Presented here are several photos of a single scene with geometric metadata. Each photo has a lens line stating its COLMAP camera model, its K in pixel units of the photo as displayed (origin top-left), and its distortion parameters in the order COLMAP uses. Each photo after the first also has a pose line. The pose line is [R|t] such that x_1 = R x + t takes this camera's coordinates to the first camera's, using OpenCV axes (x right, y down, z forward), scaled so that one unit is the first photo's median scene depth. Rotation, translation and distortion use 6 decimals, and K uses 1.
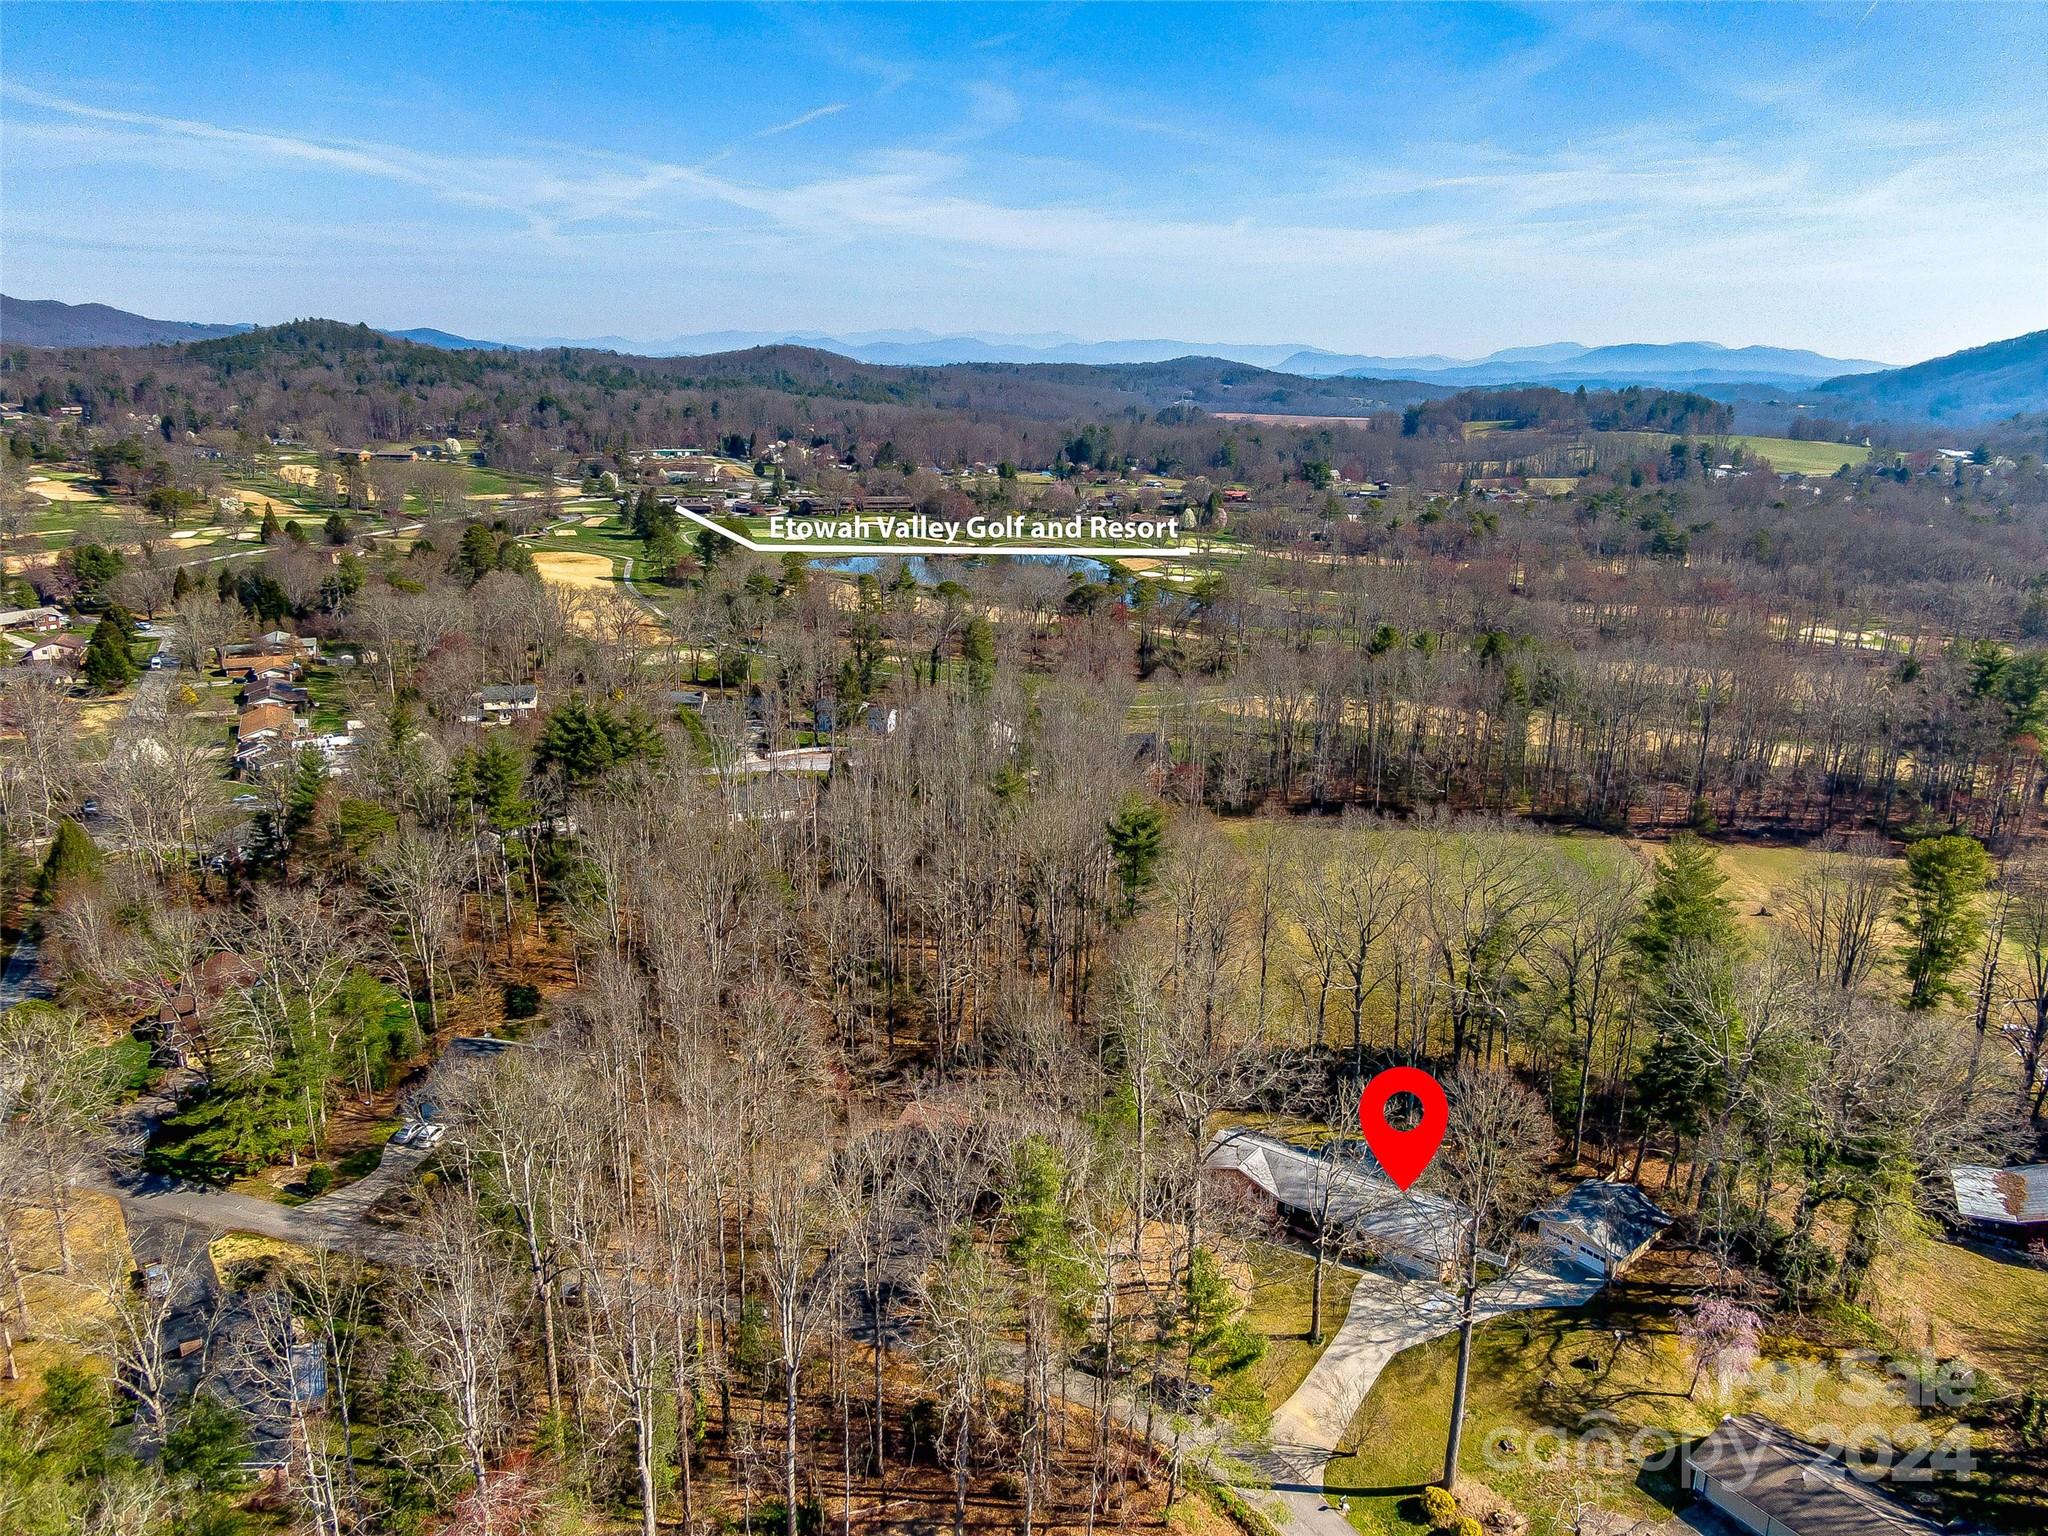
lens RADIAL K [[1455.7, 0, 1029.0], [0, 1455.7, 763.4], [0, 0, 1]] dist [0.034371, -0.046855]
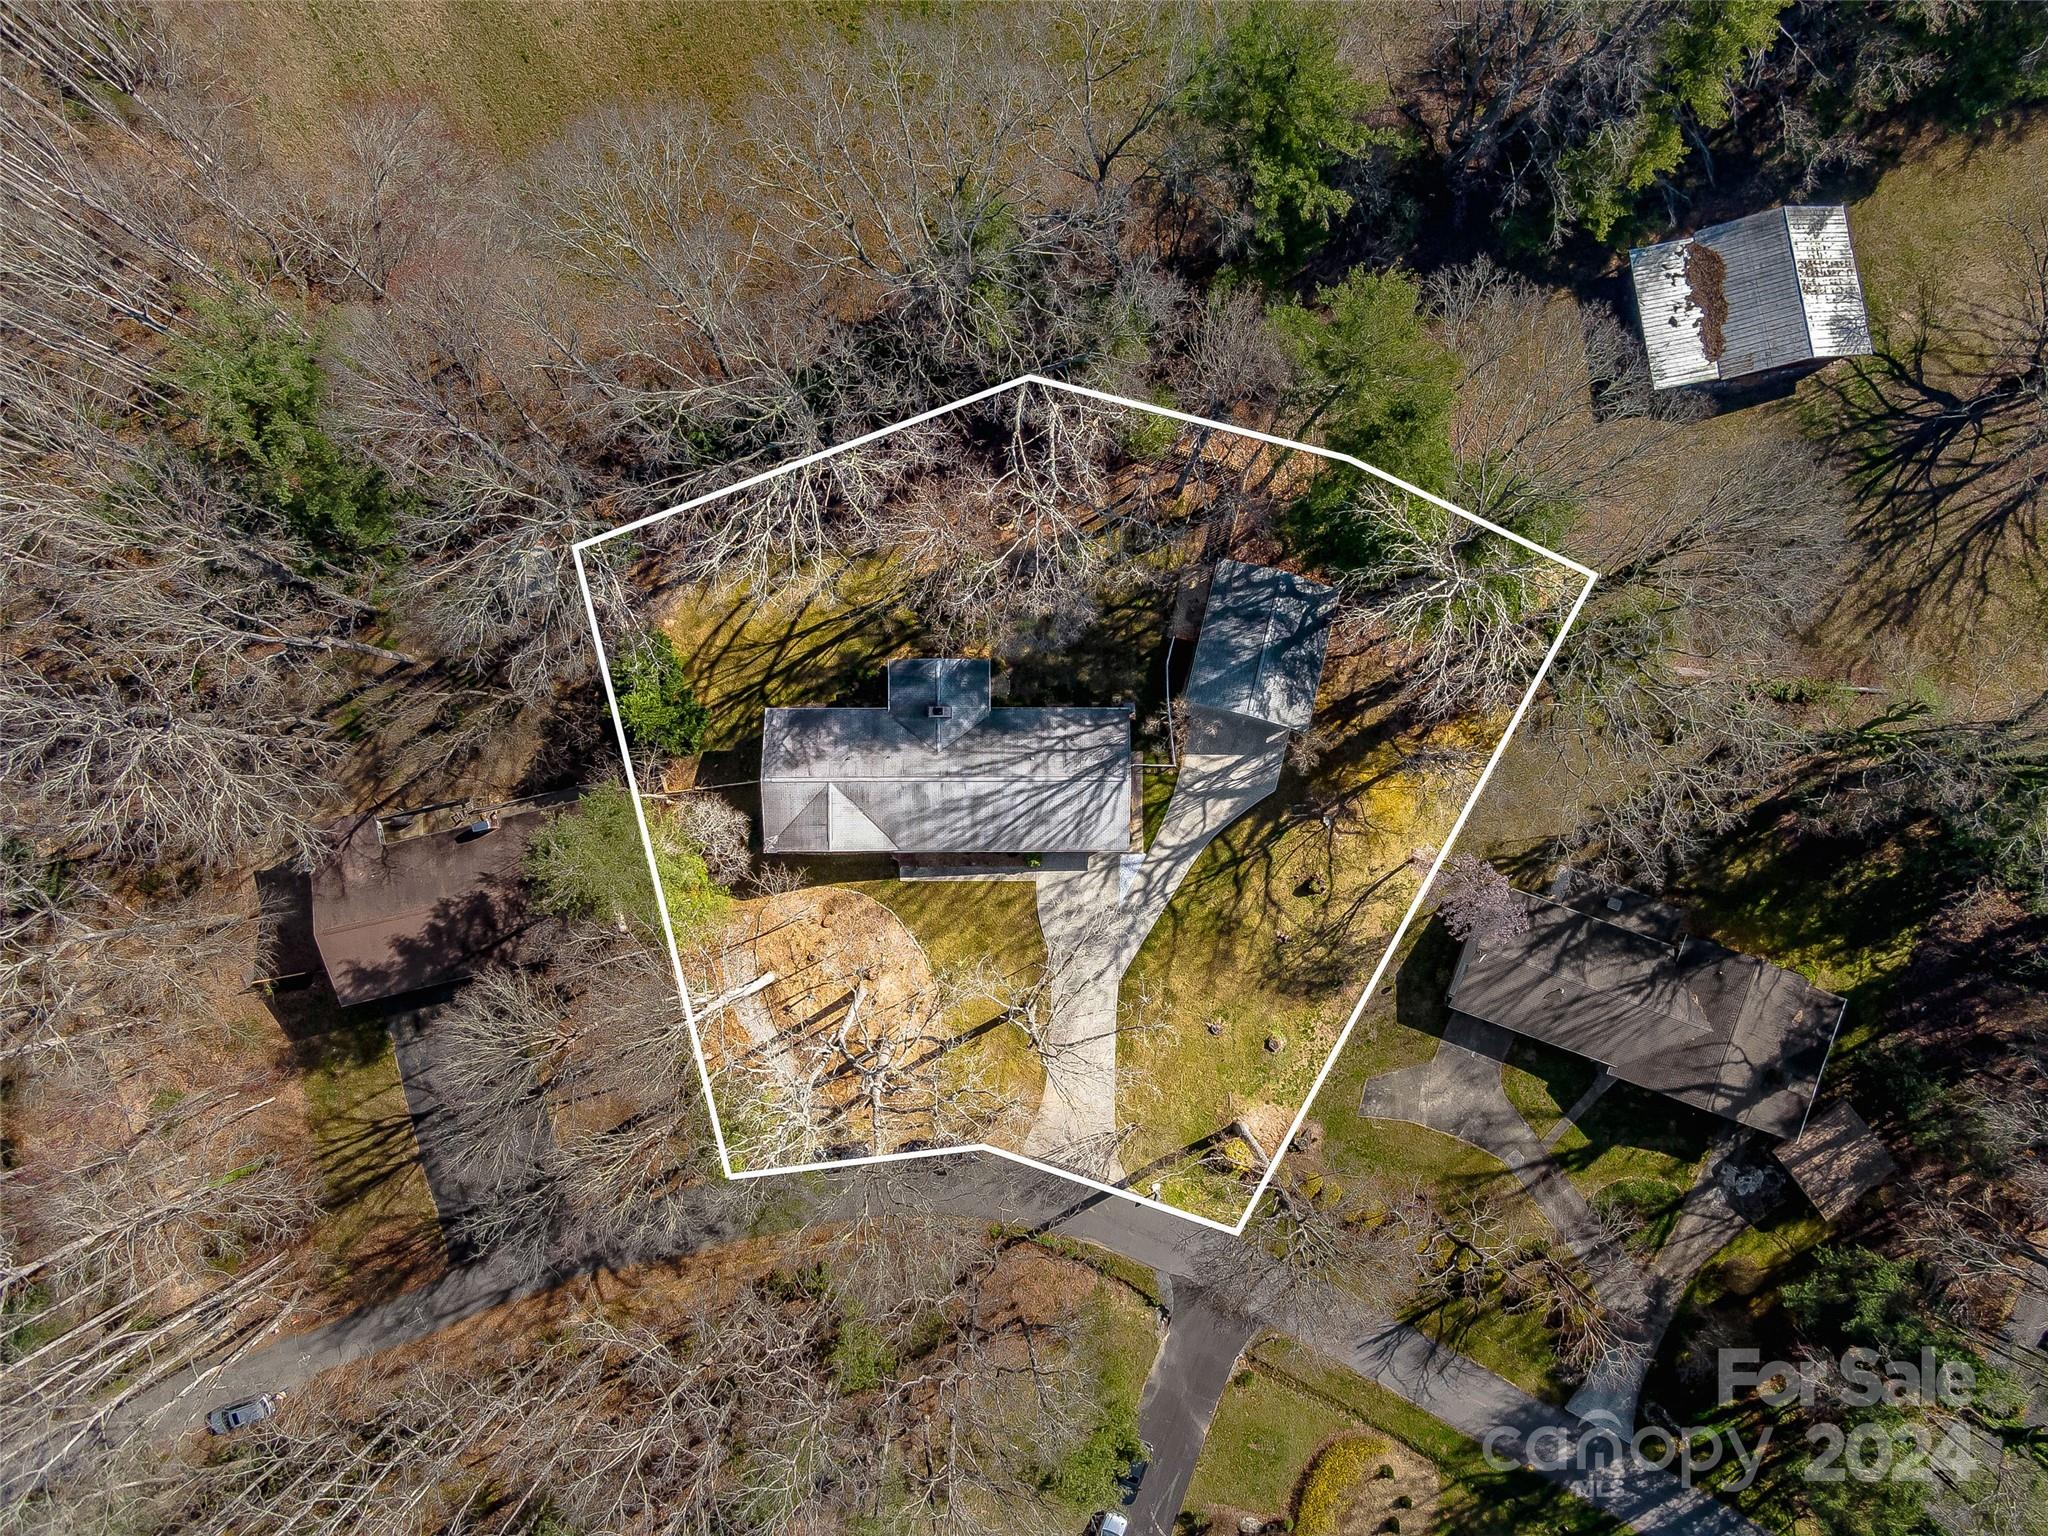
lens RADIAL K [[1455.7, 0, 1029.0], [0, 1455.7, 763.4], [0, 0, 1]] dist [0.034371, -0.046855]
pose [[0.804227, -0.594313, -0.003368, 0.279037], [0.168172, 0.222129, 0.960404, -0.446696], [-0.570032, -0.772950, 0.278589, 0.865525]]
